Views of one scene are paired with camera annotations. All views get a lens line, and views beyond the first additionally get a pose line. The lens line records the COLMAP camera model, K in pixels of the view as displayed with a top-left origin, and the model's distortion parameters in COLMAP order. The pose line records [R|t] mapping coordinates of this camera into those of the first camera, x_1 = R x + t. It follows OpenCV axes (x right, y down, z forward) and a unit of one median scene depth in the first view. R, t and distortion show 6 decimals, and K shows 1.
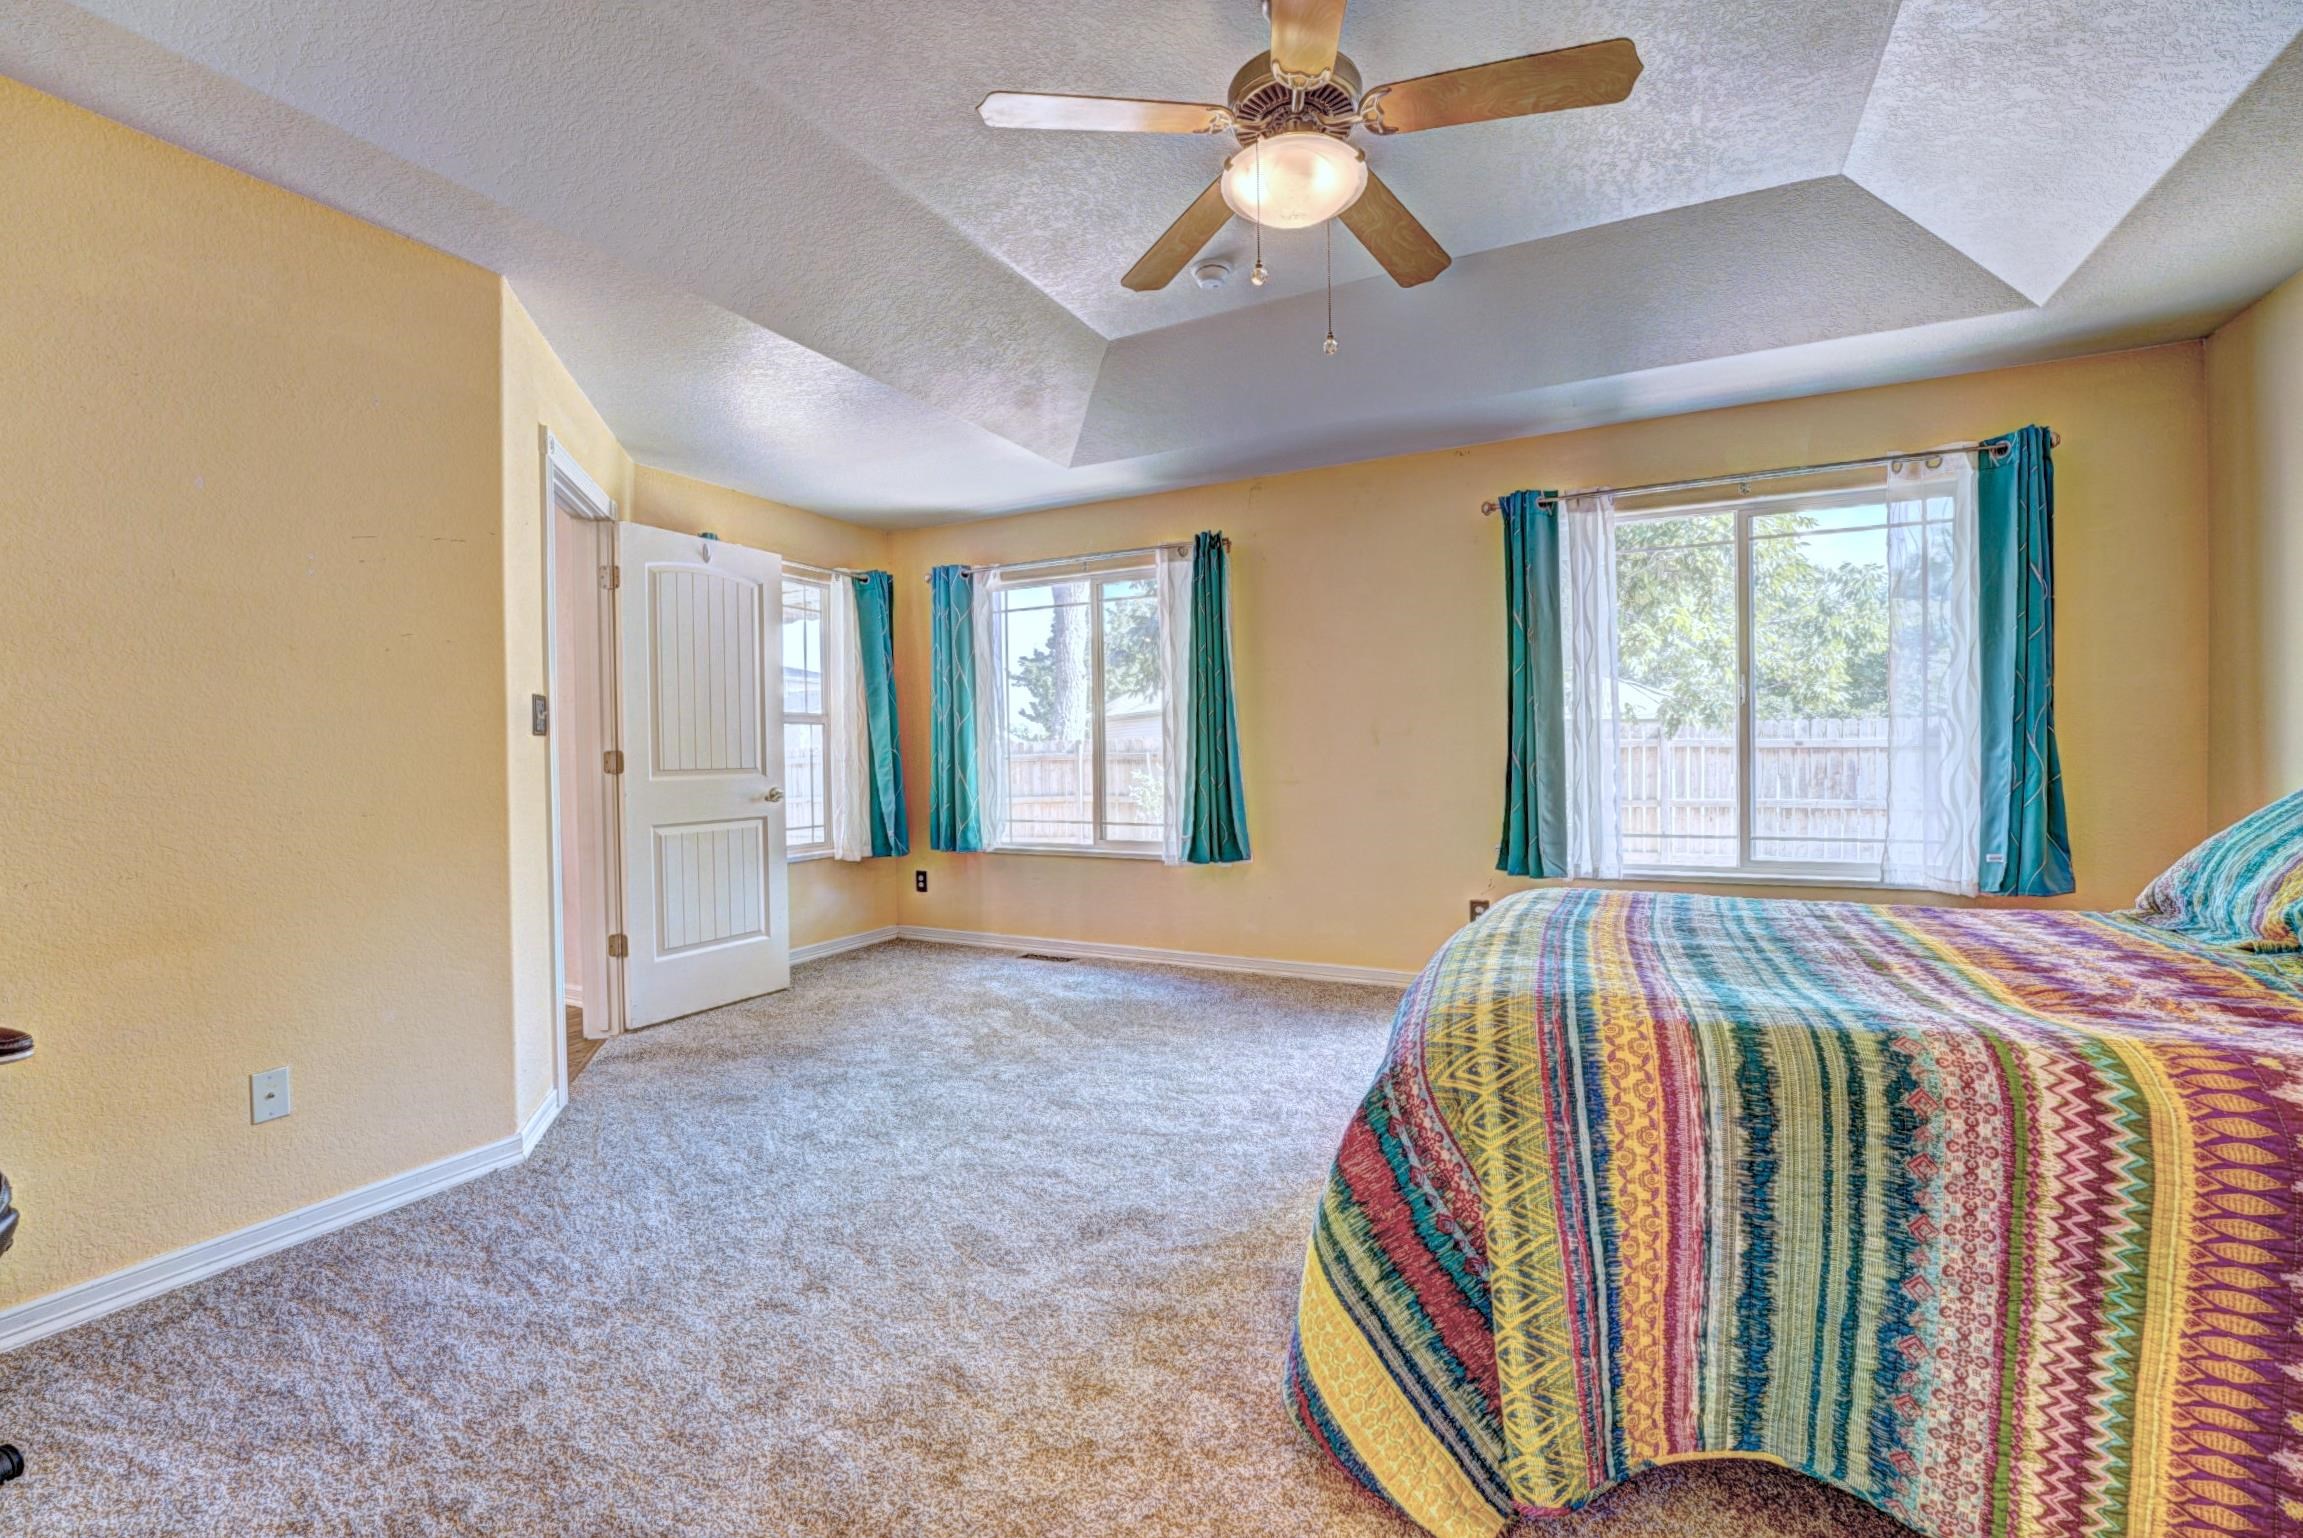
lens RADIAL K [[944.4, 0, 1151.5], [0, 944.4, 769.0], [0, 0, 1]] dist [-0.001661, -0.000074]
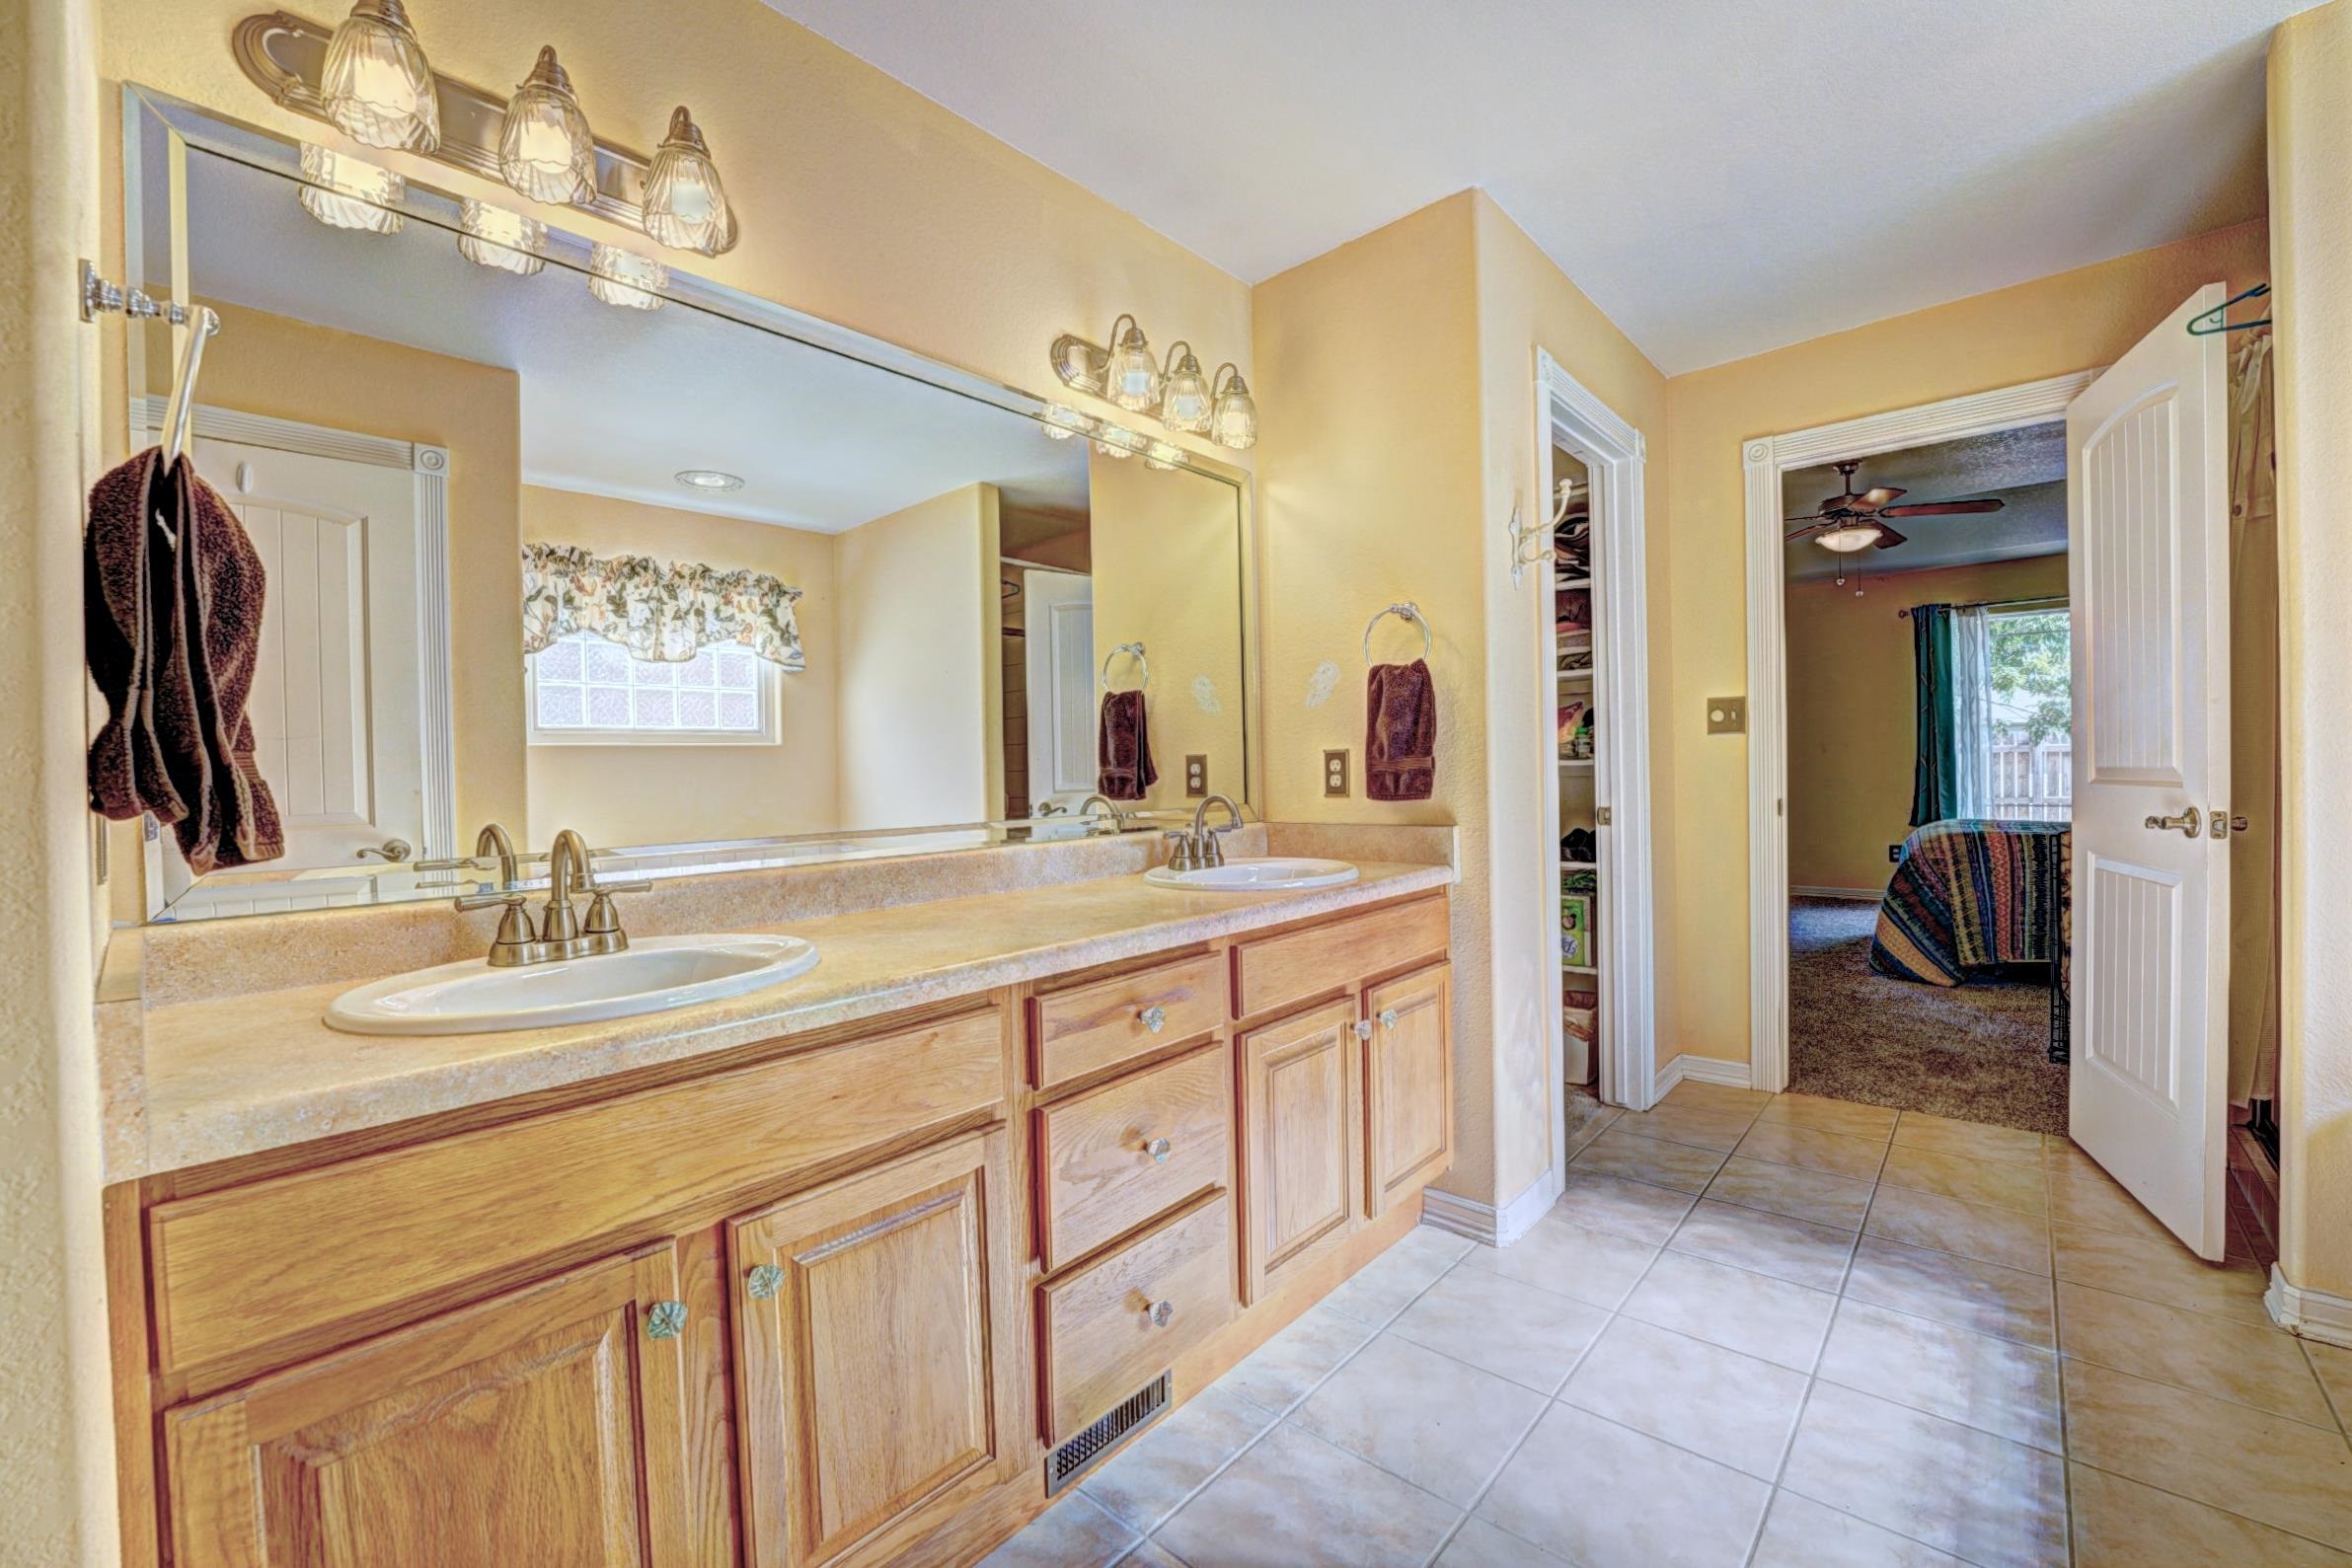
lens RADIAL K [[968.2, 0, 1169.4], [0, 968.2, 754.0], [0, 0, 1]] dist [-0.020370, 0.000070]
pose [[0.968422, -0.000787, -0.249314, -1.386890], [-0.005036, 0.999729, -0.022718, 0.070400], [0.249264, 0.023256, 0.968156, -2.793393]]
